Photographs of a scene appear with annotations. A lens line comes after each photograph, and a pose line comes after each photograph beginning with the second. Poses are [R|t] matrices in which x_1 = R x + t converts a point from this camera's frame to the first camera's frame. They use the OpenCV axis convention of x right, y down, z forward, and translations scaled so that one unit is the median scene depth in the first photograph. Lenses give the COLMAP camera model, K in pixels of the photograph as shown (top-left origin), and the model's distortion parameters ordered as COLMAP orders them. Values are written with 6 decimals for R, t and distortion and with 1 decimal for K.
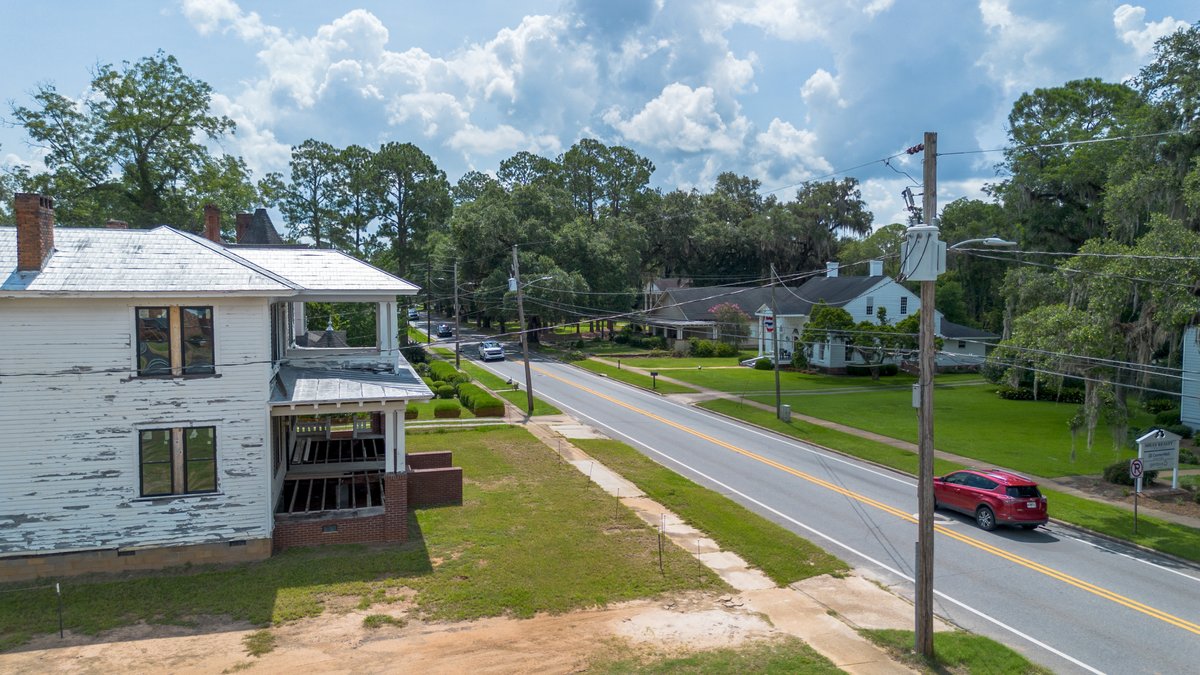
lens RADIAL K [[856.4, 0, 602.8], [0, 856.4, 335.2], [0, 0, 1]] dist [0.076864, -0.082339]
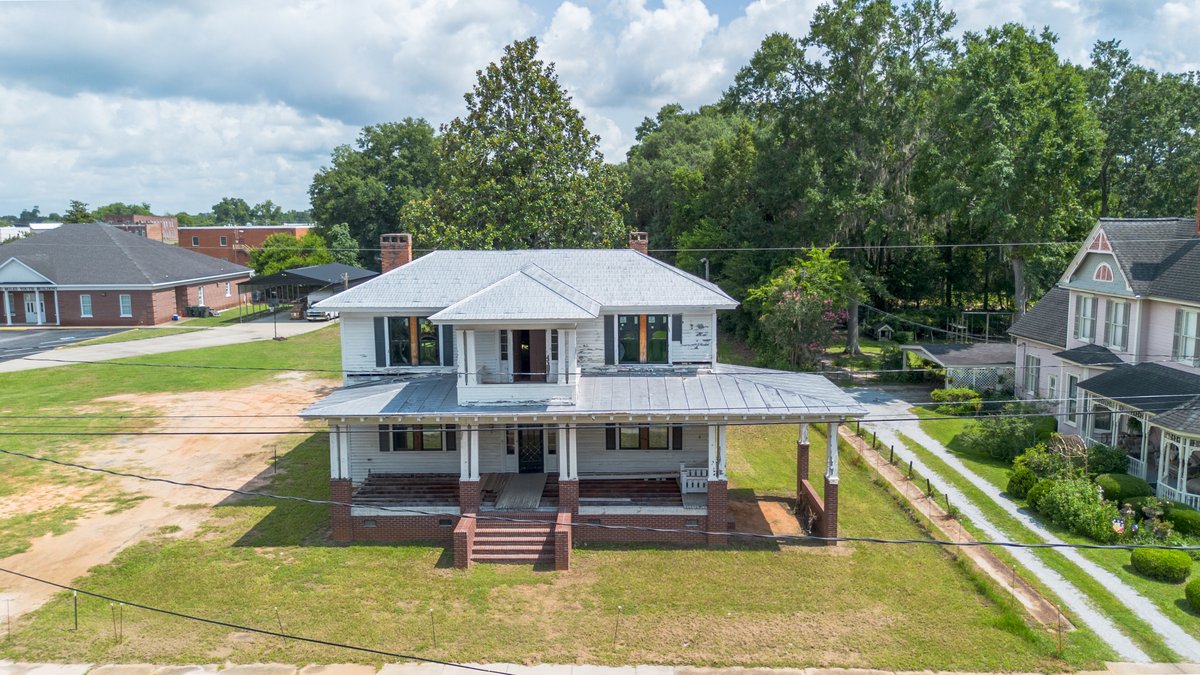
lens RADIAL K [[858.5, 0, 600.3], [0, 858.5, 328.1], [0, 0, 1]] dist [0.081176, -0.094868]
pose [[-0.309825, 0.124622, -0.942591, 0.757006], [-0.046967, 0.988157, 0.146084, -0.233222], [0.949633, 0.089531, -0.300302, 1.795197]]
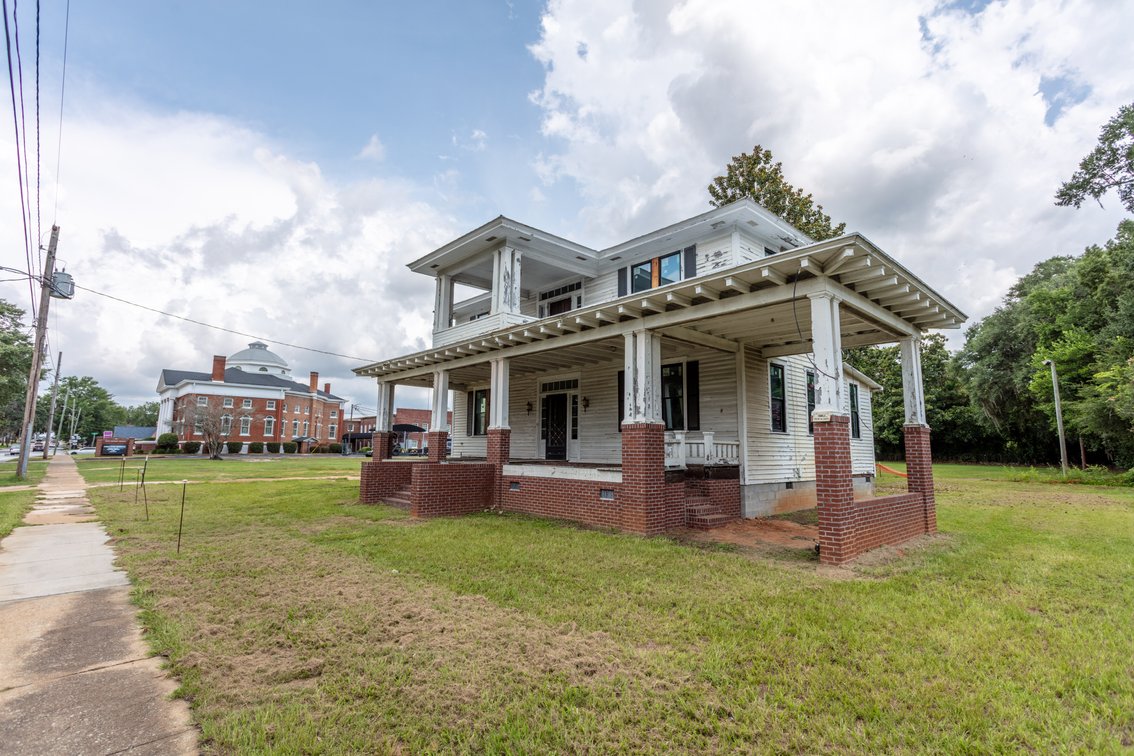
lens RADIAL K [[534.3, 0, 568.6], [0, 534.3, 375.2], [0, 0, 1]] dist [0.002403, 0.001616]
pose [[-0.896835, -0.069403, -0.436888, -0.146503], [-0.036121, 0.995807, -0.084043, 0.143537], [0.440889, -0.059592, -0.895581, 1.997557]]
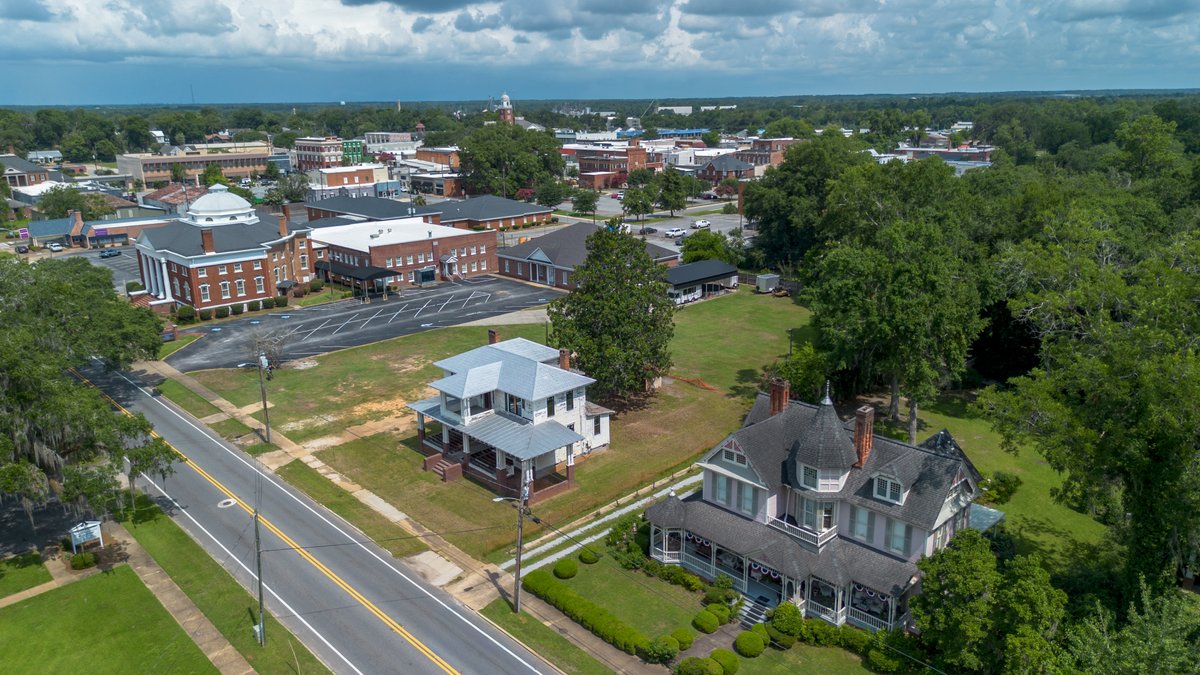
lens RADIAL K [[847.0, 0, 600.0], [0, 847.0, 337.5], [0, 0, 1]] dist [0.075010, -0.078990]
pose [[-0.893441, 0.131158, -0.429605, 0.517993], [-0.014121, 0.947746, 0.318712, -1.271660], [0.448959, 0.290817, -0.844903, 4.197609]]
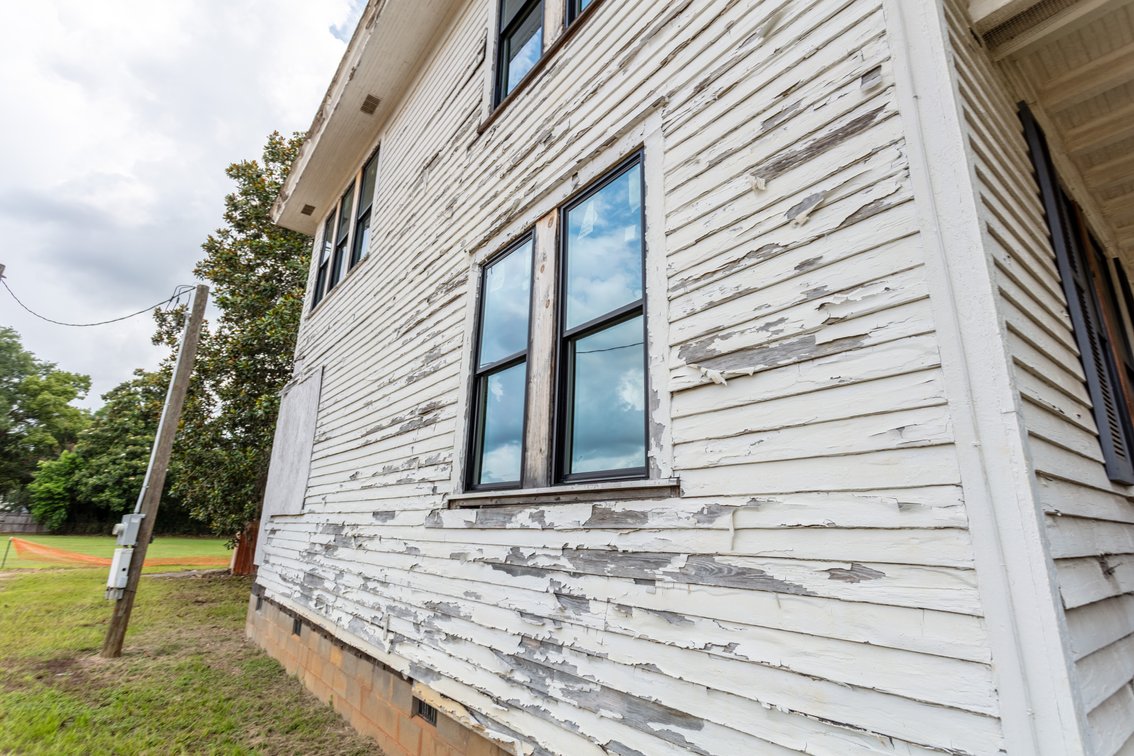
lens RADIAL K [[540.8, 0, 568.7], [0, 540.8, 375.3], [0, 0, 1]] dist [0.001896, 0.001155]
pose [[0.363732, -0.248004, -0.897883, -0.351337], [-0.076364, 0.952723, -0.294087, 0.194046], [0.928368, 0.175535, 0.327597, 0.947594]]
